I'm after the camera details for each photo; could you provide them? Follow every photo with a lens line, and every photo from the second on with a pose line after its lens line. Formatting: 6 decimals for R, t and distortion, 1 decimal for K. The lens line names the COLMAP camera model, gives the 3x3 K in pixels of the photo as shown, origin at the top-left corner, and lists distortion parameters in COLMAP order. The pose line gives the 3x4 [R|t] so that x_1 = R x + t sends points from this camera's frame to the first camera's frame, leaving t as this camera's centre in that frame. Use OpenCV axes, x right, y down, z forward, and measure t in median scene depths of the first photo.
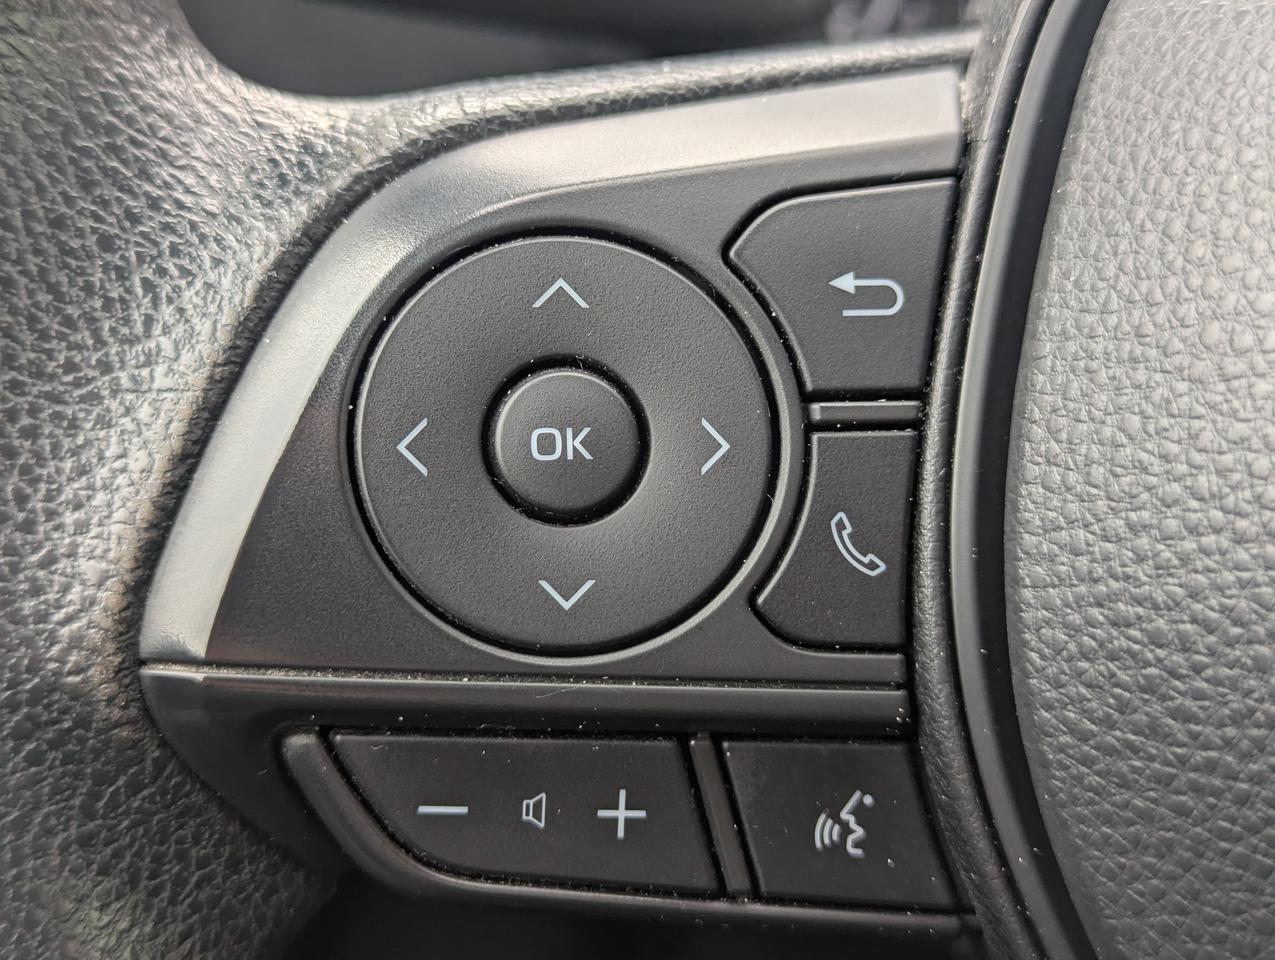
lens RADIAL K [[1782.4, 0, 637.6], [0, 1782.4, 487.3], [0, 0, 1]] dist [0.039901, 0.000000]
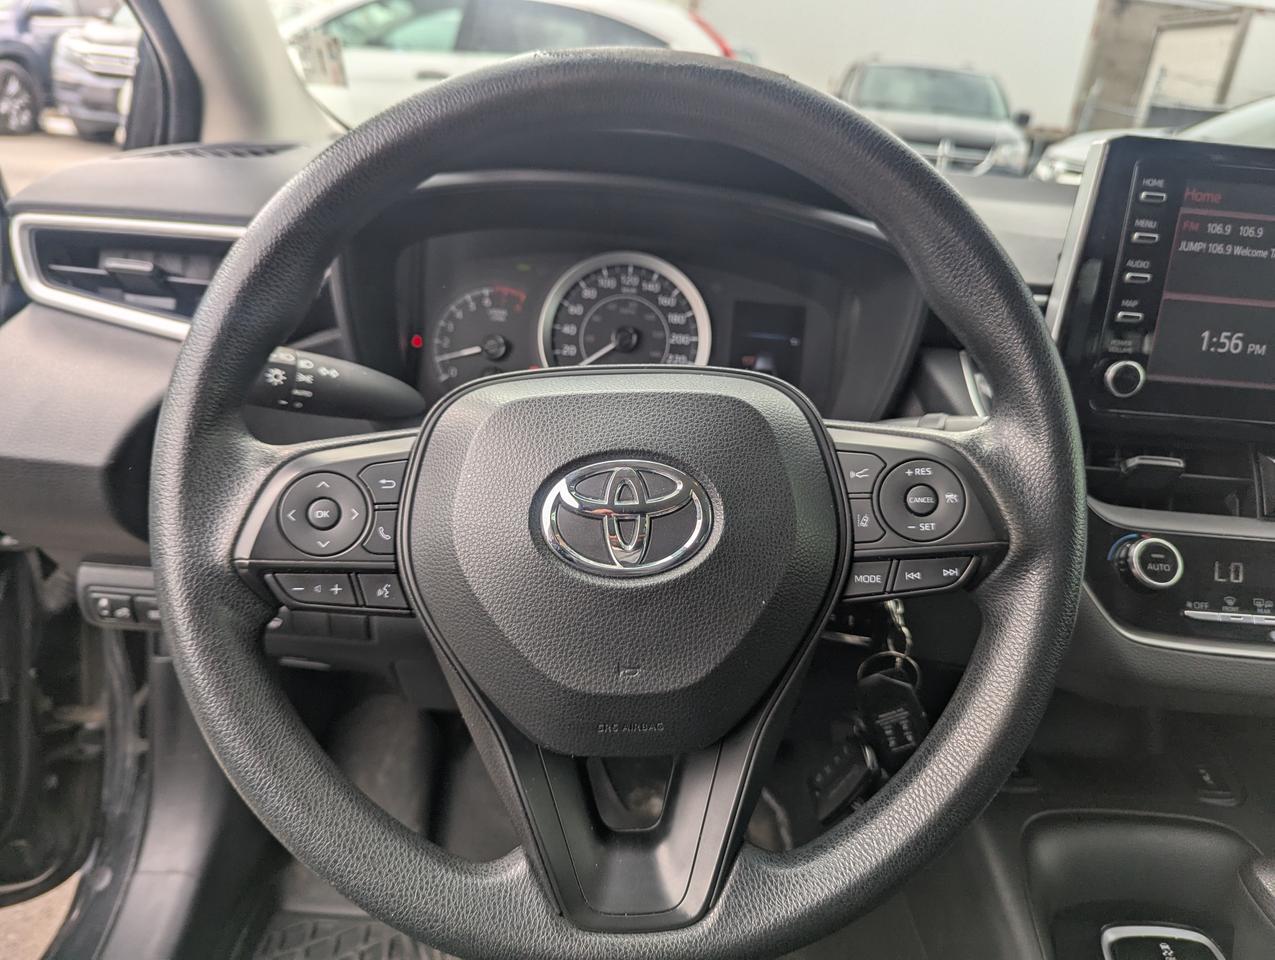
lens RADIAL K [[931.5, 0, 642.8], [0, 931.5, 473.5], [0, 0, 1]] dist [0.000392, 0.000085]
pose [[0.992020, -0.013524, 0.125357, 0.515931], [0.026767, 0.994157, -0.104574, 0.157551], [-0.123210, 0.107095, 0.986585, -1.686988]]
